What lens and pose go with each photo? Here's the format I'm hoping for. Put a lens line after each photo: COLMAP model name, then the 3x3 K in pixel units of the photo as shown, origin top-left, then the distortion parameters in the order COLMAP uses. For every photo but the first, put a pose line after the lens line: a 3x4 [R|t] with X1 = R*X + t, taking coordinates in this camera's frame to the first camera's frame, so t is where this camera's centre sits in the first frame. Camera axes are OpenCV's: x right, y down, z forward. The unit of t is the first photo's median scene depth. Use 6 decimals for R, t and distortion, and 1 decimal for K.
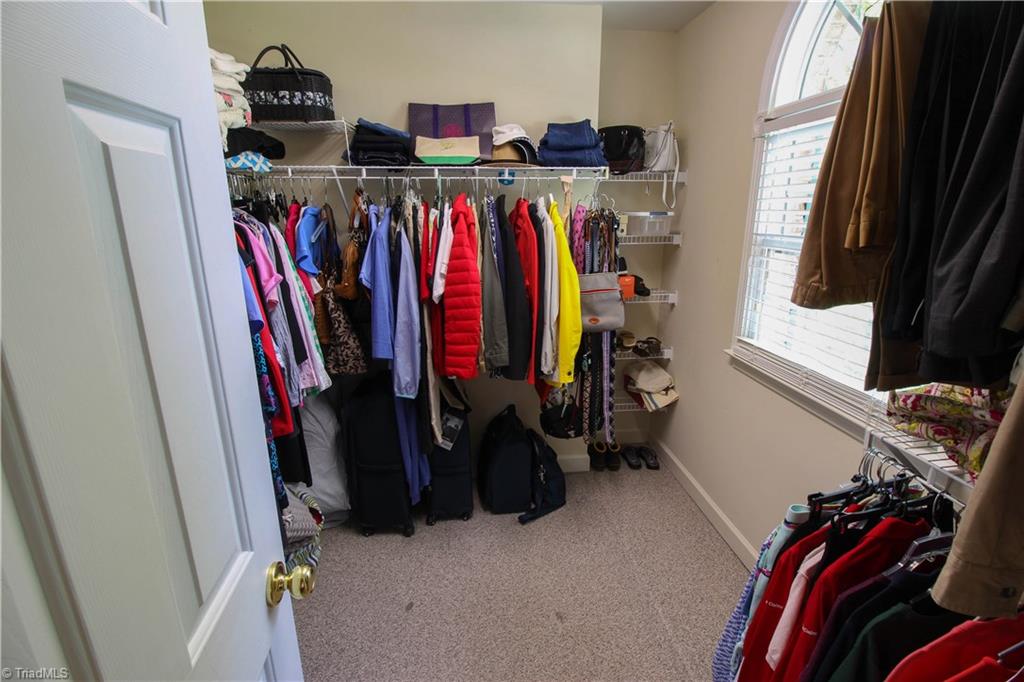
lens RADIAL K [[476.7, 0, 511.3], [0, 476.7, 339.3], [0, 0, 1]] dist [-0.000880, -0.000020]
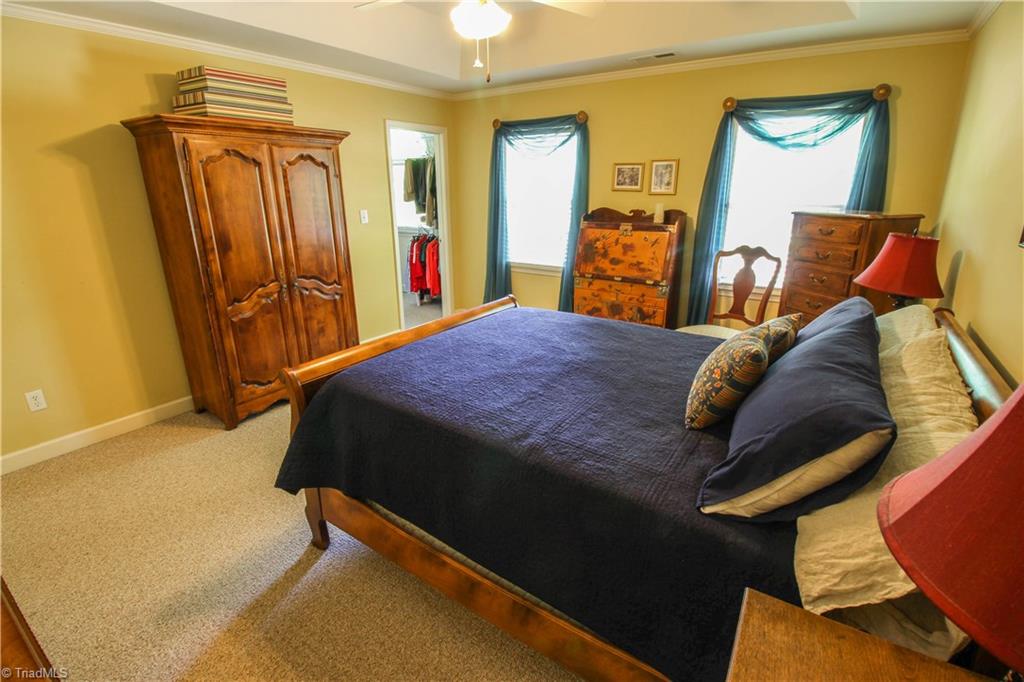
lens RADIAL K [[476.7, 0, 514.0], [0, 476.7, 337.7], [0, 0, 1]] dist [-0.000880, -0.000020]
pose [[0.659253, -0.217772, 0.719695, -3.196599], [0.193953, 0.974002, 0.117059, 1.157776], [-0.726476, 0.062416, 0.684351, -4.024811]]
